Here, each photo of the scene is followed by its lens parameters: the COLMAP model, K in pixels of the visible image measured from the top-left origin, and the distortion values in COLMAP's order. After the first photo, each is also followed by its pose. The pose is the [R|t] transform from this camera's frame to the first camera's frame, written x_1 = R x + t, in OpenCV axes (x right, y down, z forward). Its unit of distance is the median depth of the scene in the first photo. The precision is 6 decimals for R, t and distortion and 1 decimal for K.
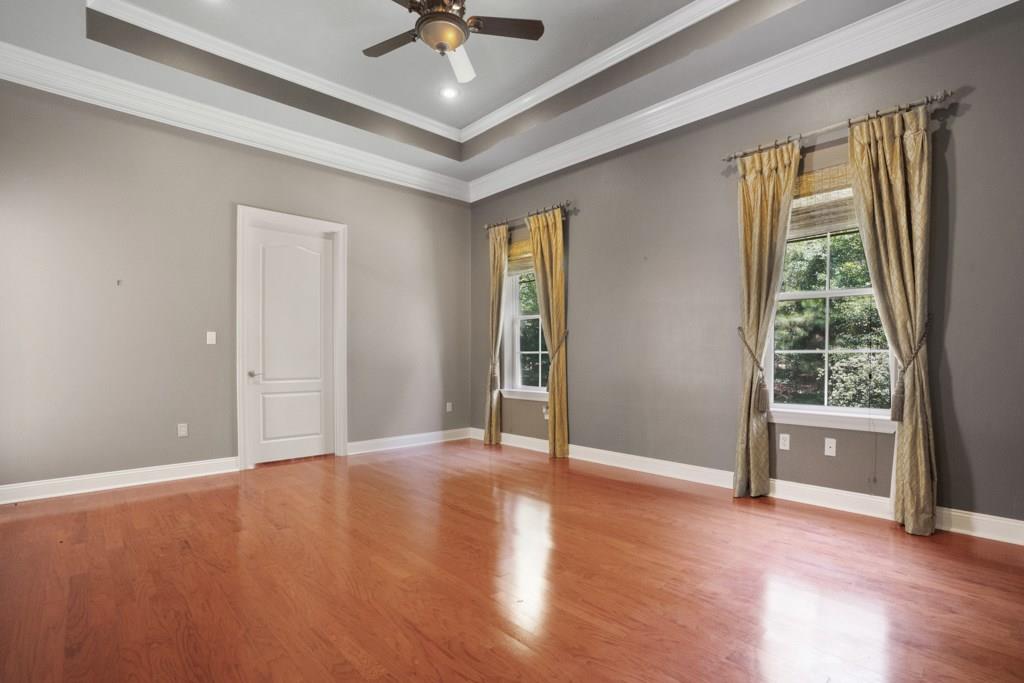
lens RADIAL K [[502.8, 0, 512.0], [0, 502.8, 341.5], [0, 0, 1]] dist [-0.002981, 0.022191]
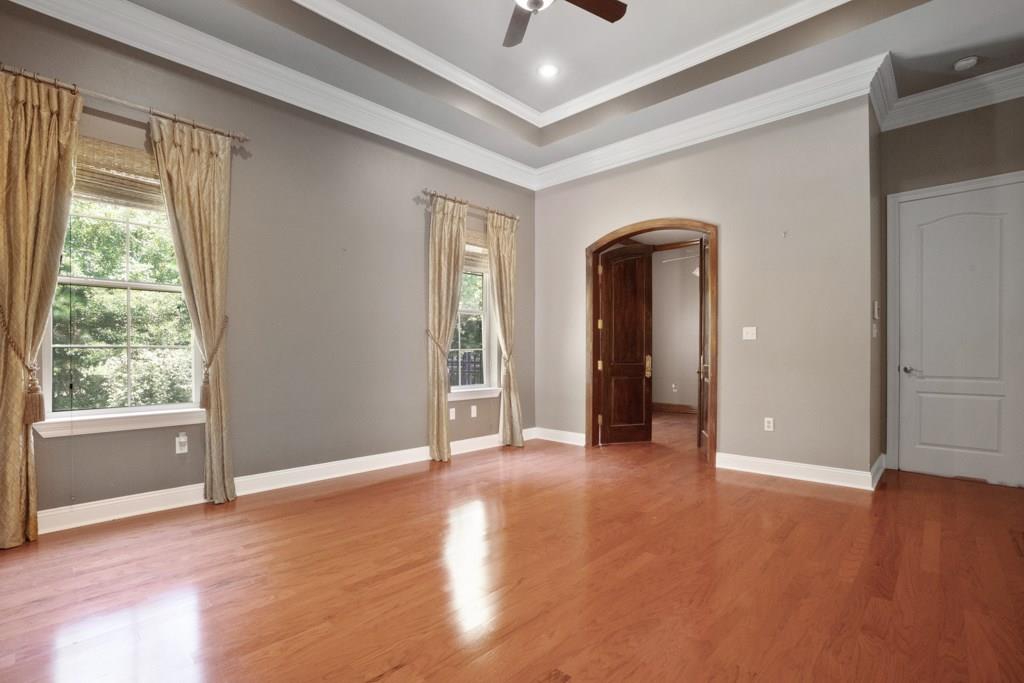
lens RADIAL K [[502.8, 0, 512.0], [0, 502.8, 341.5], [0, 0, 1]] dist [-0.002981, 0.022191]
pose [[-0.062476, 0.019879, 0.997848, -0.710142], [-0.027907, 0.999376, -0.021657, 0.019457], [-0.997656, -0.029200, -0.061882, 0.759513]]
